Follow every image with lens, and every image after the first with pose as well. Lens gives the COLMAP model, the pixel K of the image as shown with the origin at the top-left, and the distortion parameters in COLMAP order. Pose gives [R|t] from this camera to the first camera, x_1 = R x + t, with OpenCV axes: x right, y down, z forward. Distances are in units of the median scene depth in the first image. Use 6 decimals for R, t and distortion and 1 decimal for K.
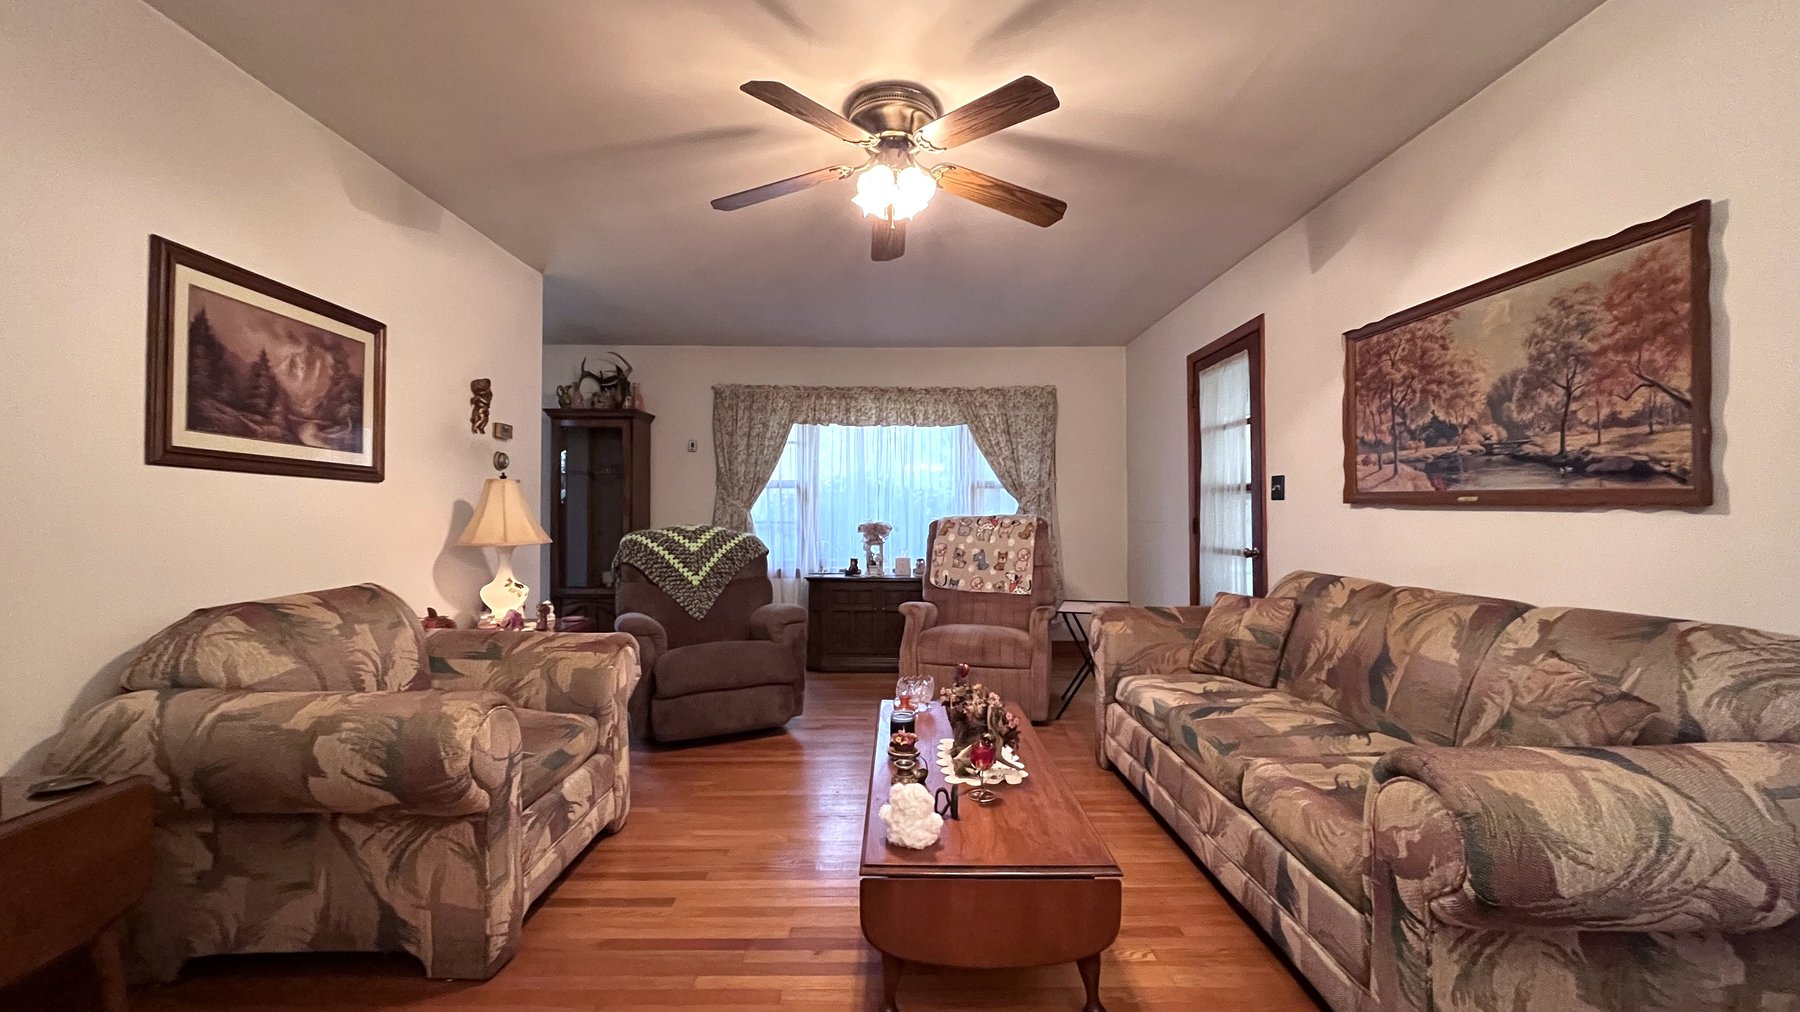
lens RADIAL K [[724.2, 0, 894.3], [0, 724.2, 506.0], [0, 0, 1]] dist [-0.002013, -0.000296]
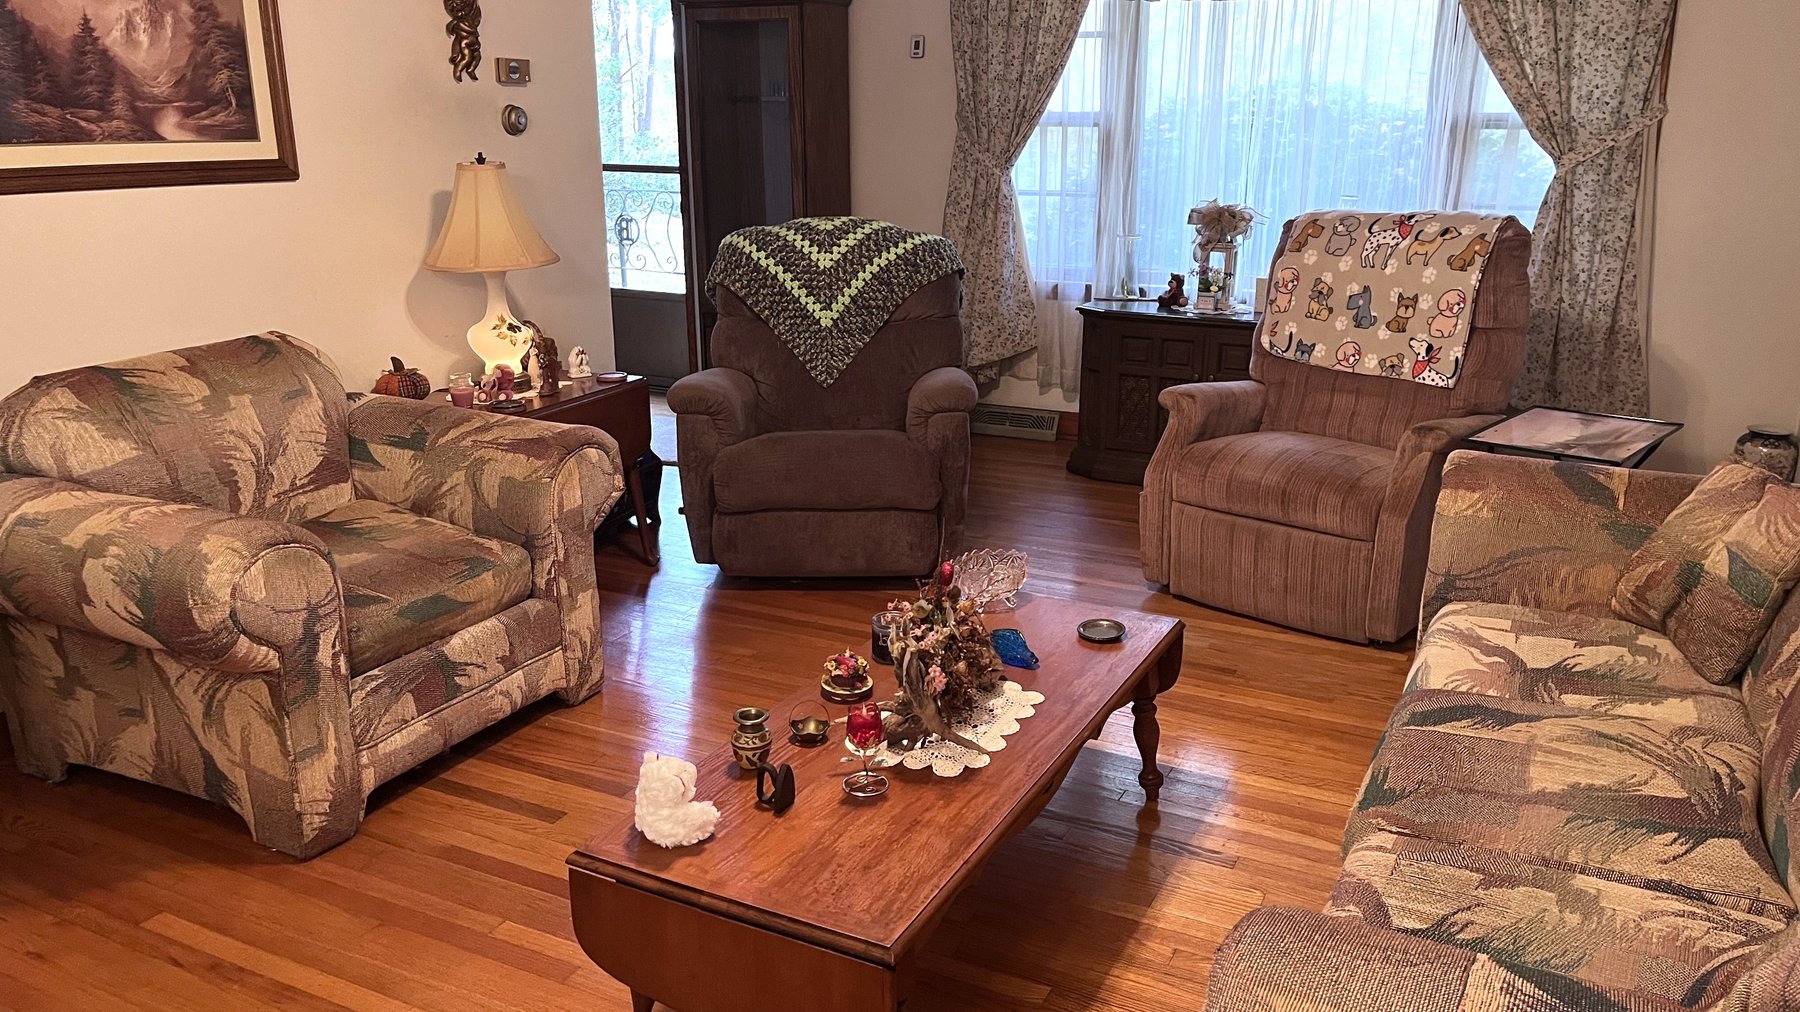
lens RADIAL K [[1357.3, 0, 900.0], [0, 1357.3, 506.0], [0, 0, 1]] dist [0.045131, -0.047311]
pose [[0.891627, 0.128391, -0.434185, 0.484029], [0.006469, 0.955242, 0.295755, -0.135826], [0.452724, -0.266512, 0.850889, 0.062749]]
